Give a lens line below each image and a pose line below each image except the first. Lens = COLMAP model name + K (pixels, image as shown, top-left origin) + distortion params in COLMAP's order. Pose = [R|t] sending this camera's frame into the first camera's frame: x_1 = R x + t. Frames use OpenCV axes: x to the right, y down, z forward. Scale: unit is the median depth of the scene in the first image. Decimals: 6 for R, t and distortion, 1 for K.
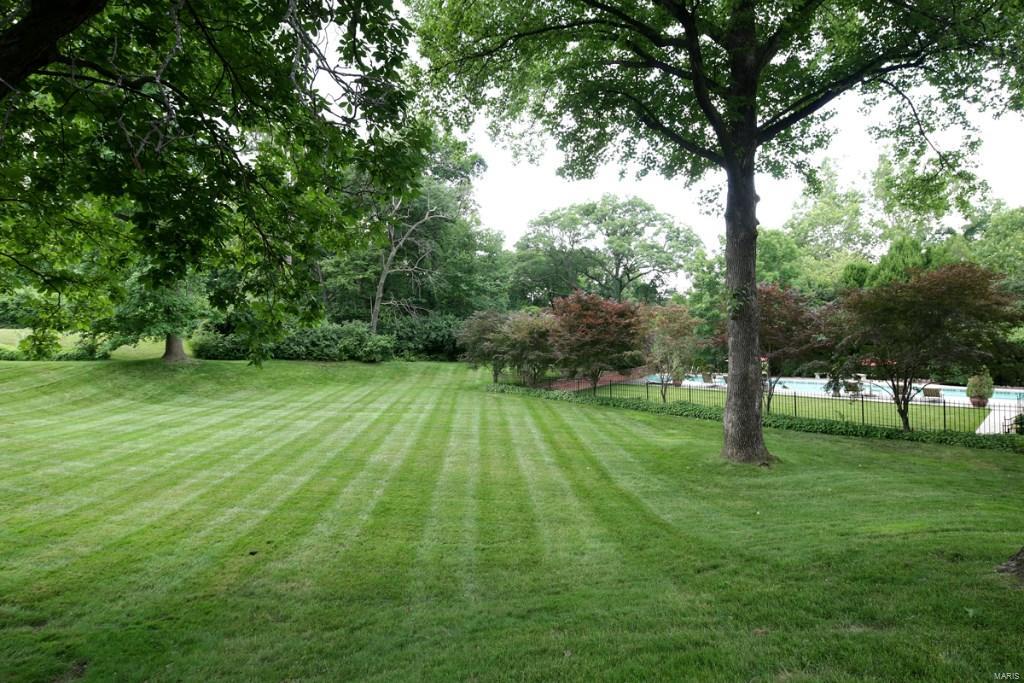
lens RADIAL K [[491.9, 0, 512.0], [0, 491.9, 341.5], [0, 0, 1]] dist [-0.001964, -0.000293]
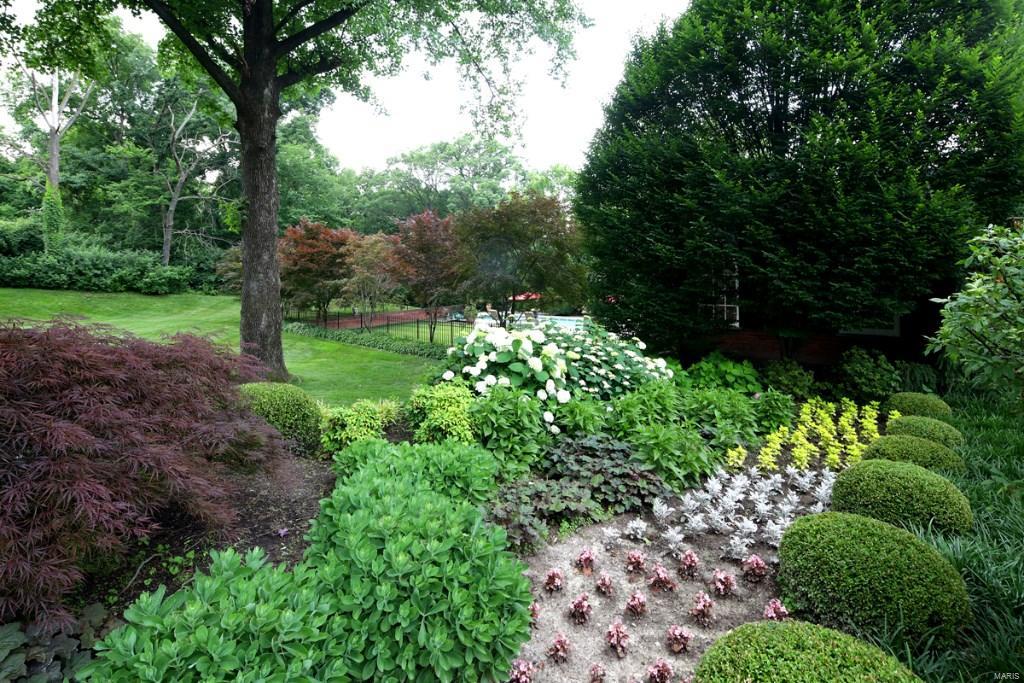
lens RADIAL K [[492.0, 0, 515.0], [0, 492.0, 295.4], [0, 0, 1]] dist [-0.001520, -0.000426]
pose [[0.992630, 0.019952, 0.119528, 0.287622], [-0.021855, 0.999654, 0.014627, 0.015681], [-0.119194, -0.017131, 0.992723, -0.008518]]
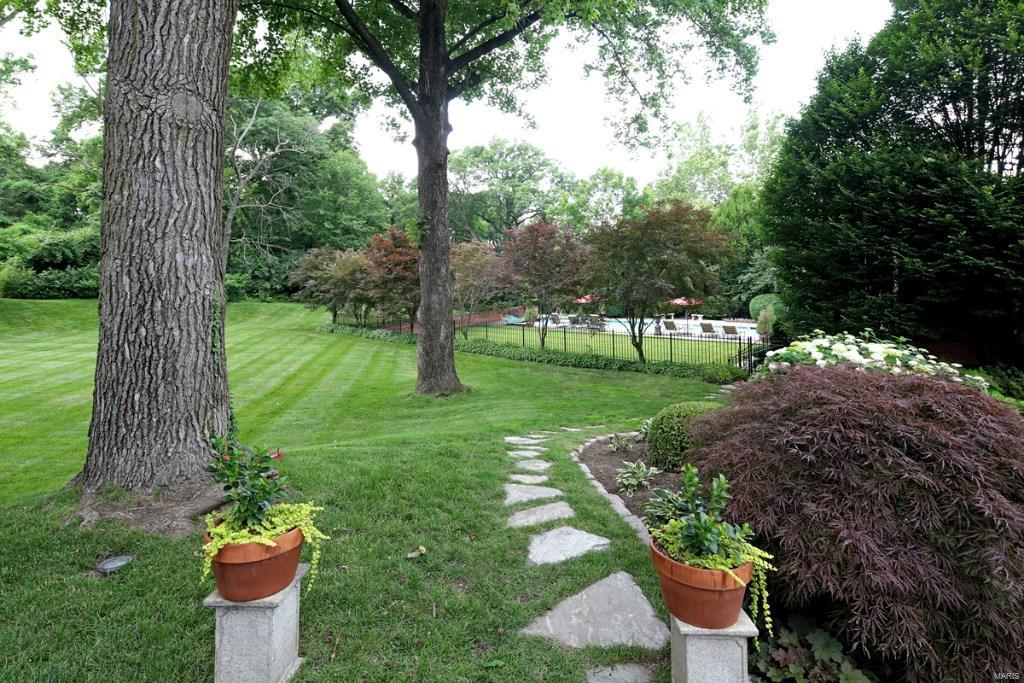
lens RADIAL K [[492.0, 0, 515.0], [0, 492.0, 295.4], [0, 0, 1]] dist [-0.001520, -0.000426]
pose [[0.992705, 0.005755, 0.120434, 0.172367], [-0.007552, 0.999867, 0.014467, 0.010538], [-0.120335, -0.015271, 0.992616, -0.002755]]
